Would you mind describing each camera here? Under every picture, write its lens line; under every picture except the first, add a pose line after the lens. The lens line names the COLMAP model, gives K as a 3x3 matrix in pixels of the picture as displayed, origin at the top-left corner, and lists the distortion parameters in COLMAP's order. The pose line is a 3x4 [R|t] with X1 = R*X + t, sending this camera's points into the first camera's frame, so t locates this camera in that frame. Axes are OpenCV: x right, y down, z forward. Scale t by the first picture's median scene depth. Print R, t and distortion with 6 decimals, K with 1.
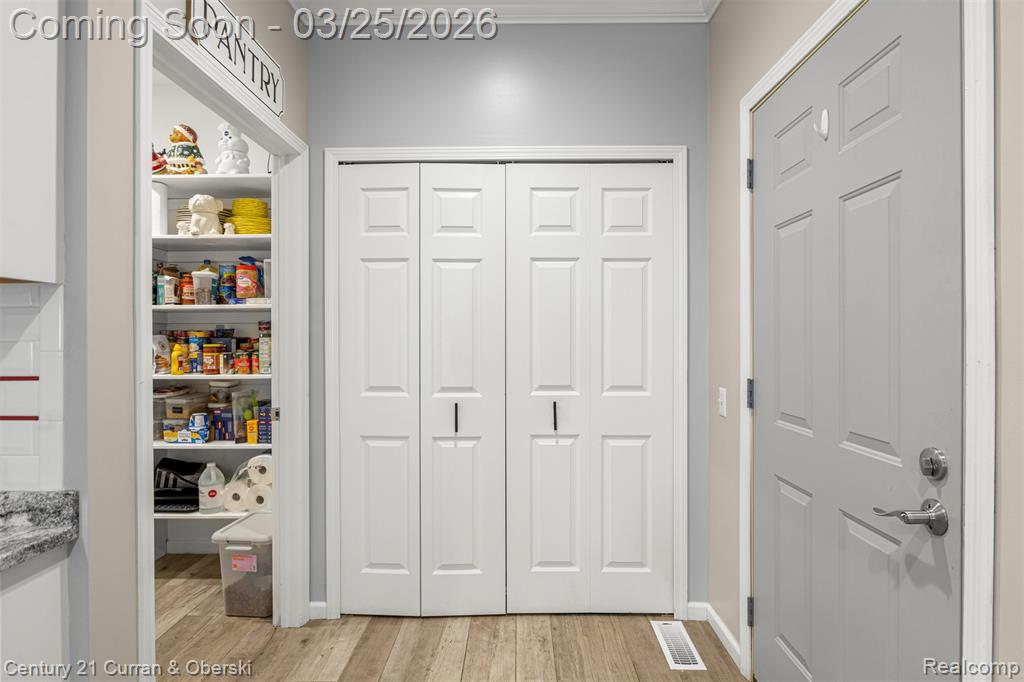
lens RADIAL K [[532.2, 0, 512.0], [0, 532.2, 341.0], [0, 0, 1]] dist [-0.003678, -0.000623]
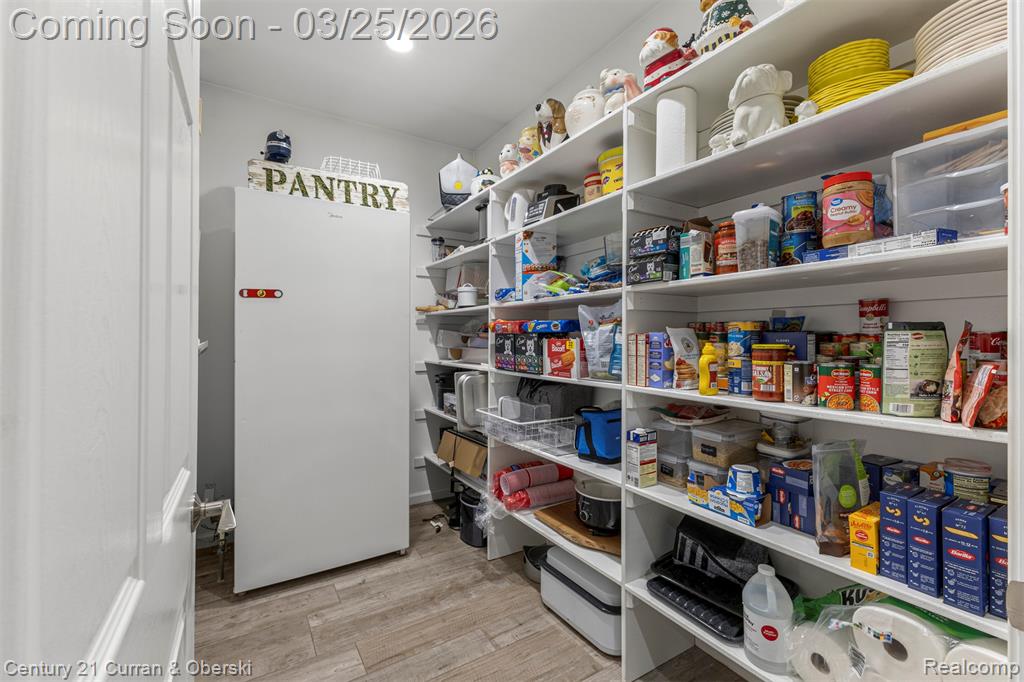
lens RADIAL K [[438.2, 0, 514.4], [0, 438.2, 337.0], [0, 0, 1]] dist [0.009953, 0.000254]
pose [[0.543758, 0.003280, -0.839236, -0.333596], [-0.006871, 0.999976, -0.000544, 0.001031], [0.839214, 0.006062, 0.543768, 0.547061]]
